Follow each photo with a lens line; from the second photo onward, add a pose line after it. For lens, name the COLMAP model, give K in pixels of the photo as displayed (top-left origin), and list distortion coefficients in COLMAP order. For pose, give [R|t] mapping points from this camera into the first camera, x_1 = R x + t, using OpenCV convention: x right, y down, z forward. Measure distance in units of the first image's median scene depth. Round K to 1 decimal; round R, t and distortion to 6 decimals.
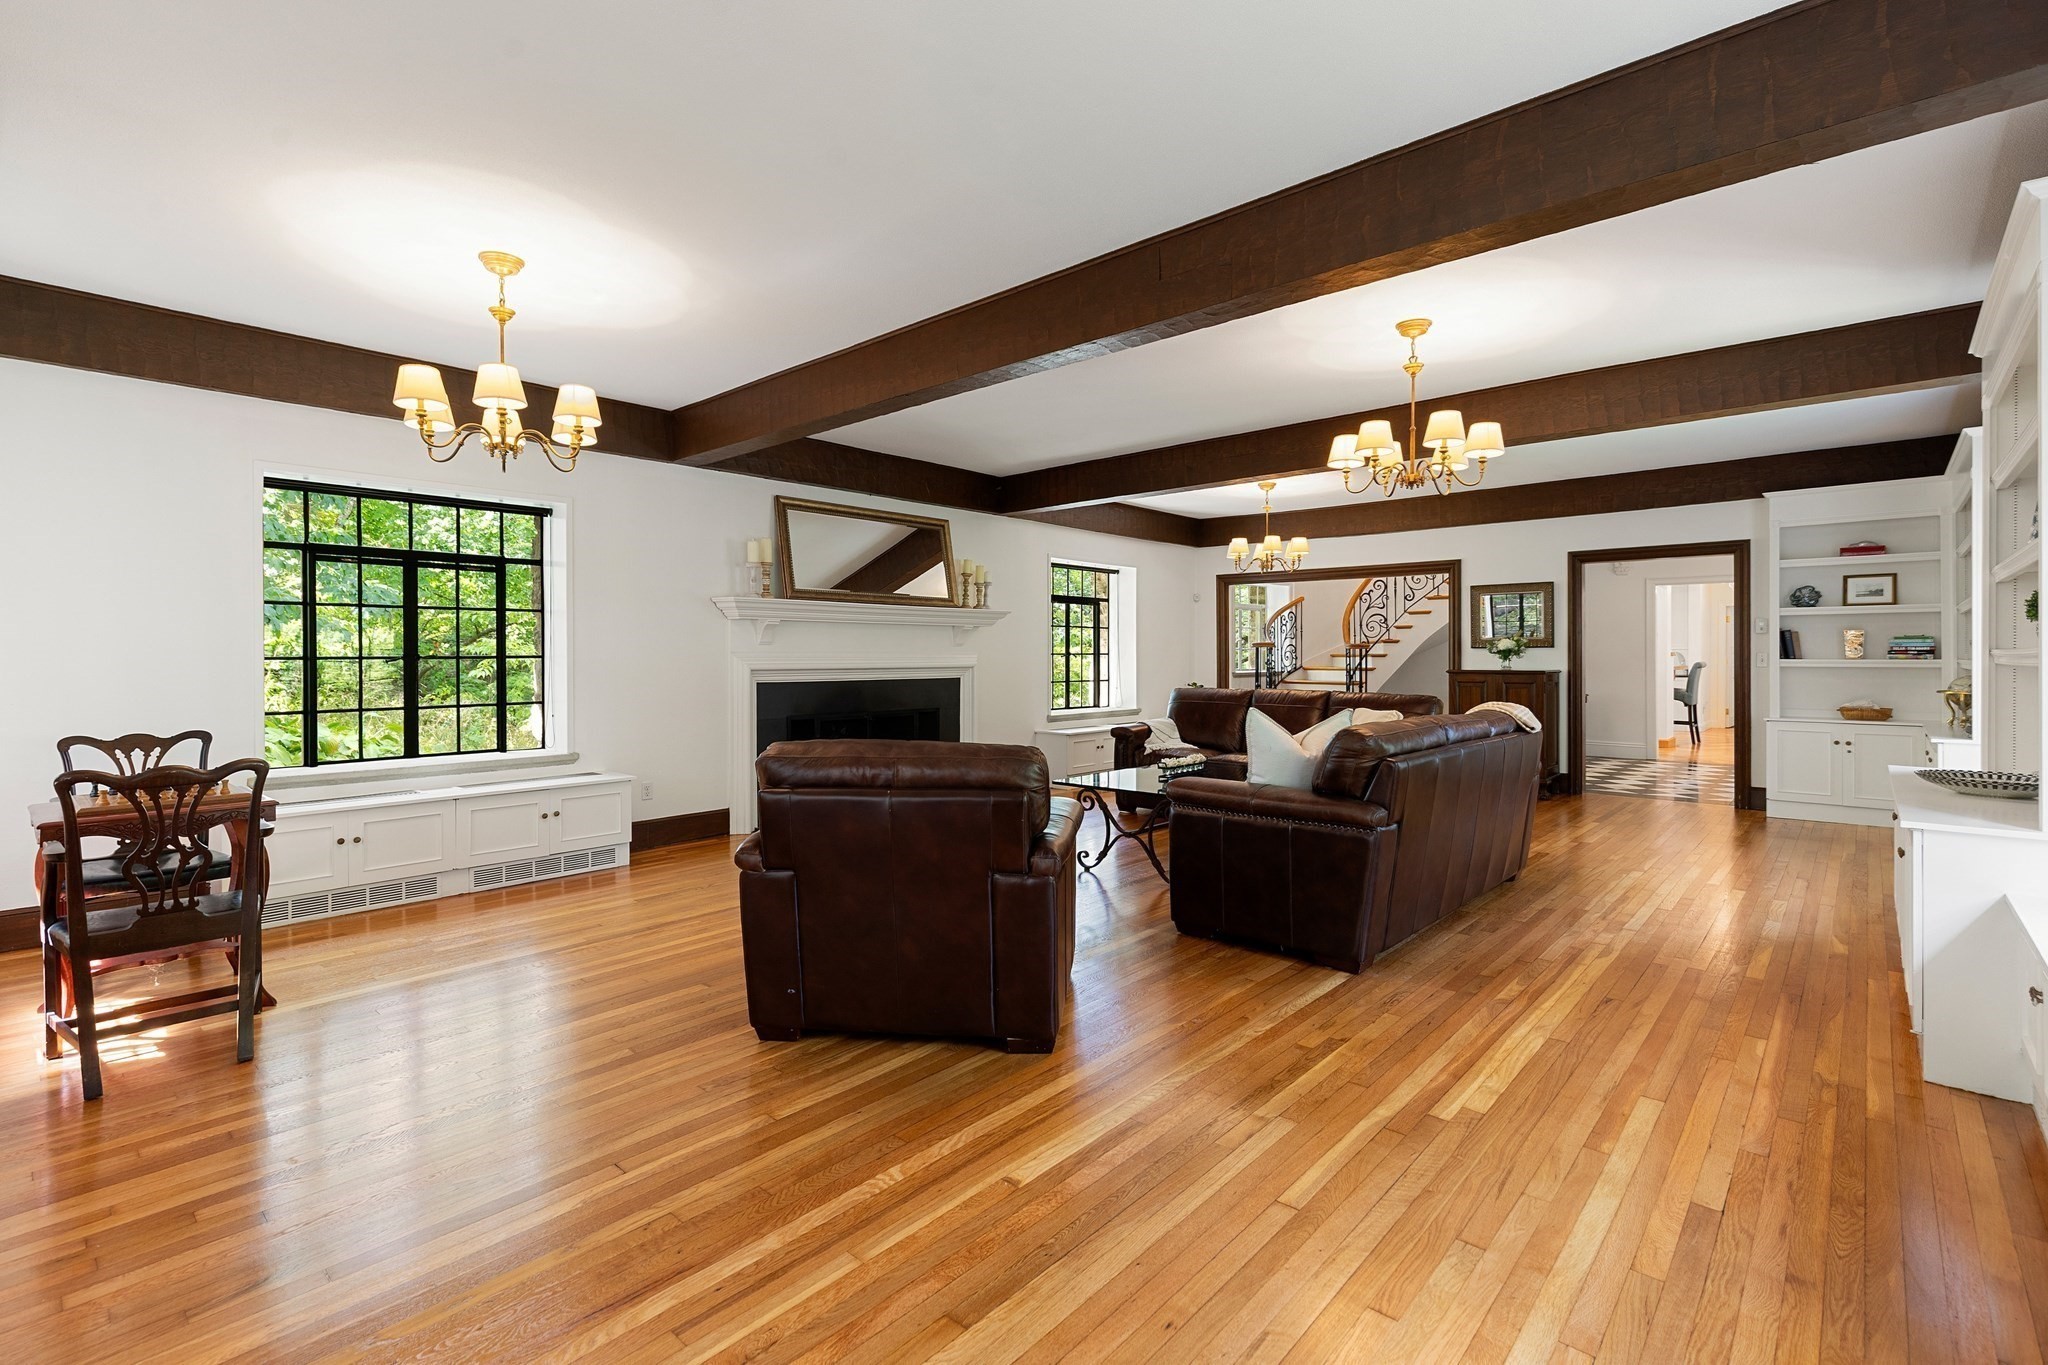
lens RADIAL K [[938.3, 0, 1032.4], [0, 938.3, 665.7], [0, 0, 1]] dist [0.003776, -0.000125]
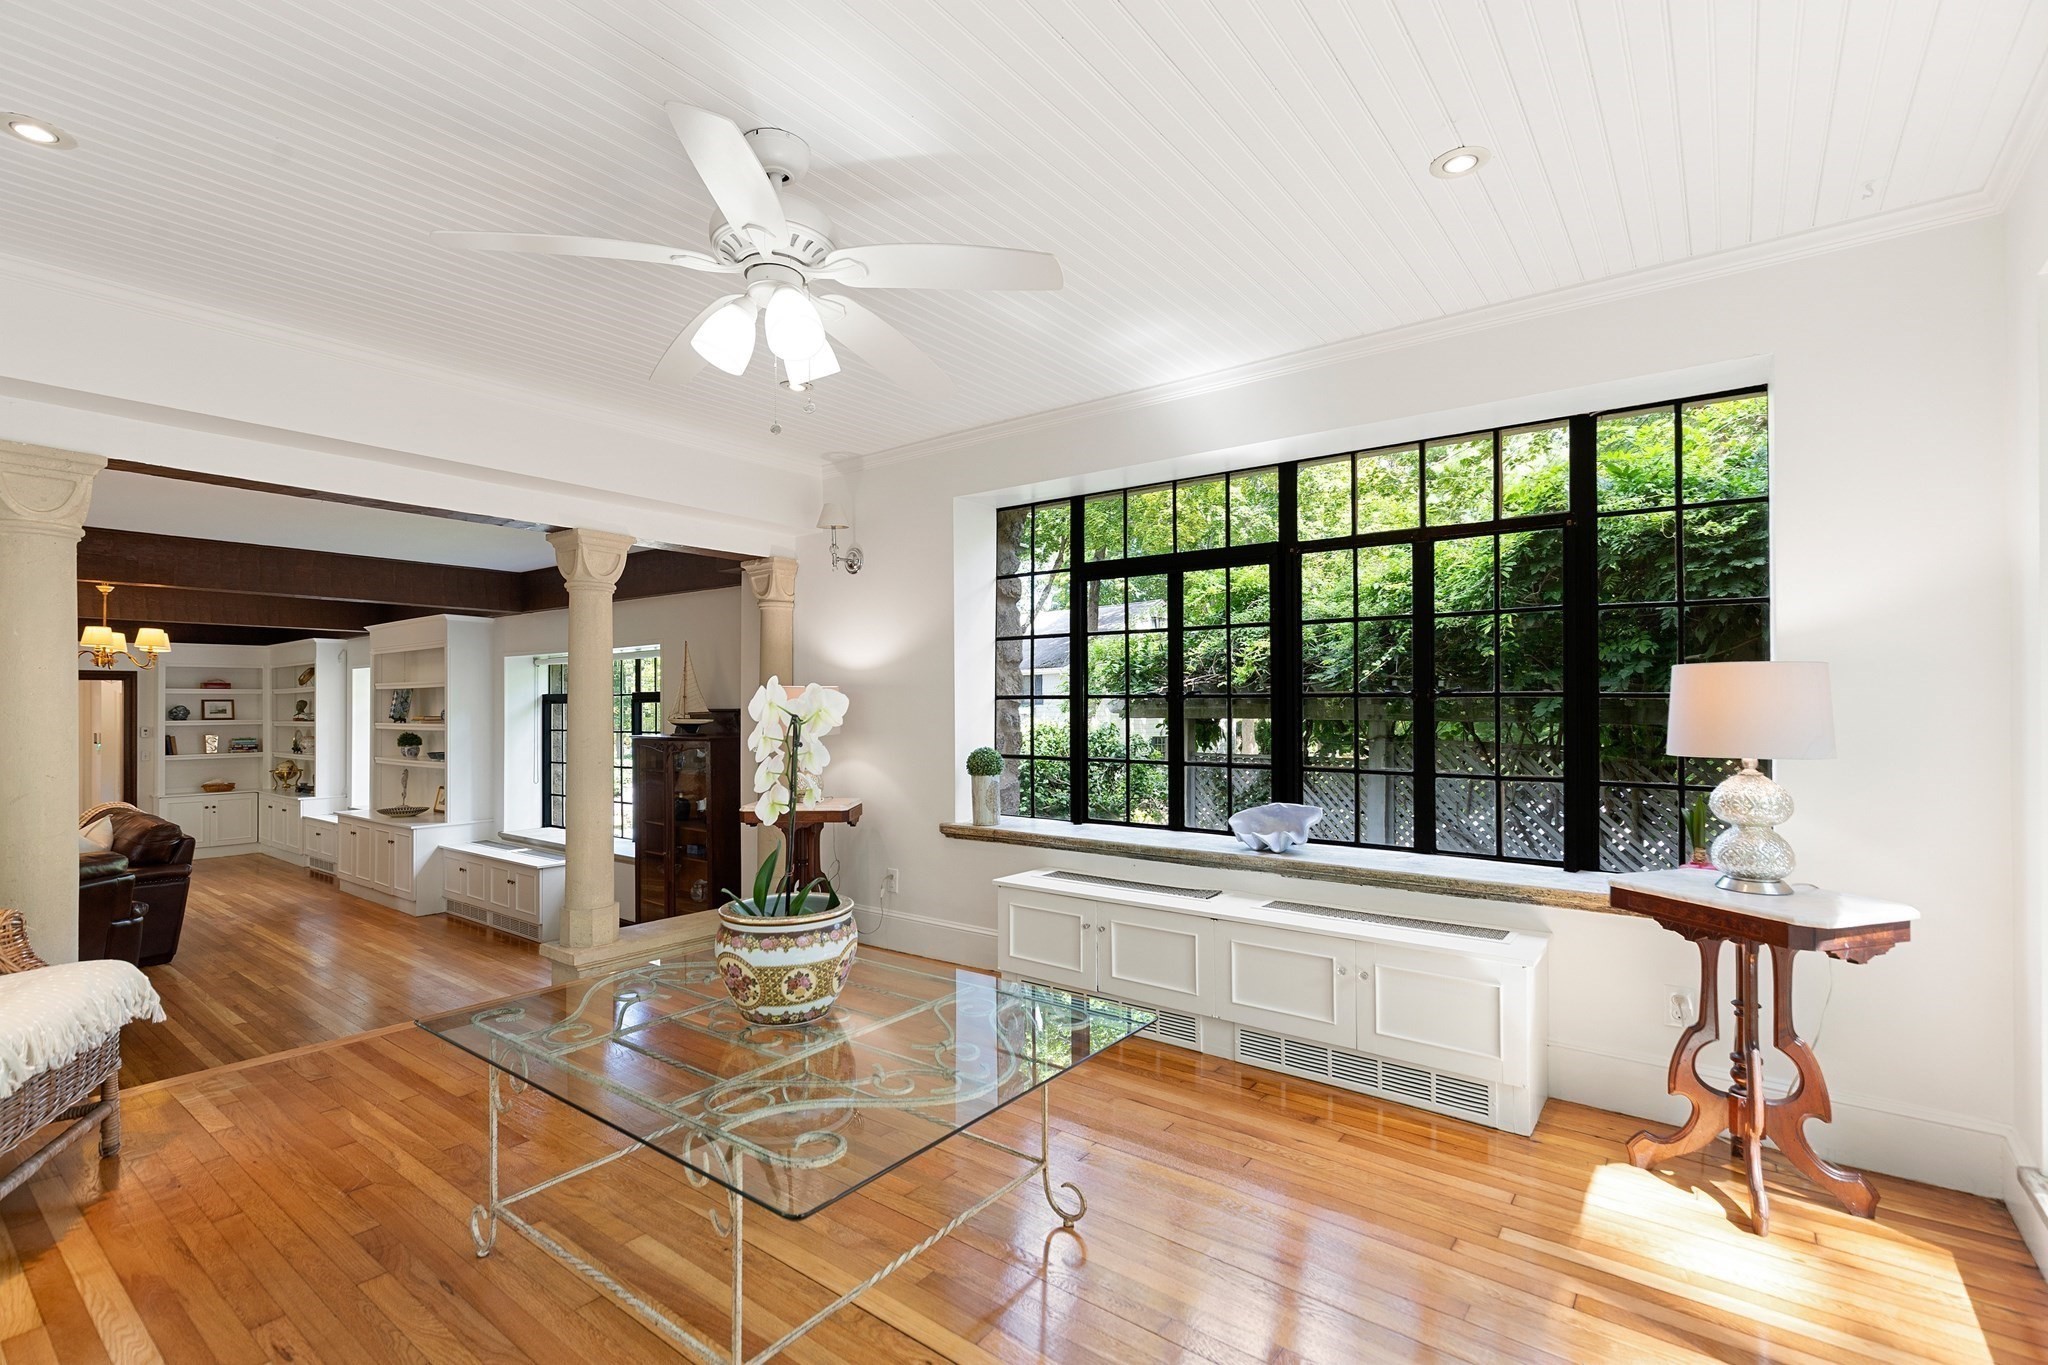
lens RADIAL K [[938.3, 0, 1026.4], [0, 938.3, 688.4], [0, 0, 1]] dist [0.003776, -0.000125]
pose [[-0.081777, 0.018255, 0.996483, -0.811876], [0.027398, 0.999496, -0.016062, -0.053591], [-0.996274, 0.025988, -0.082236, -0.233831]]
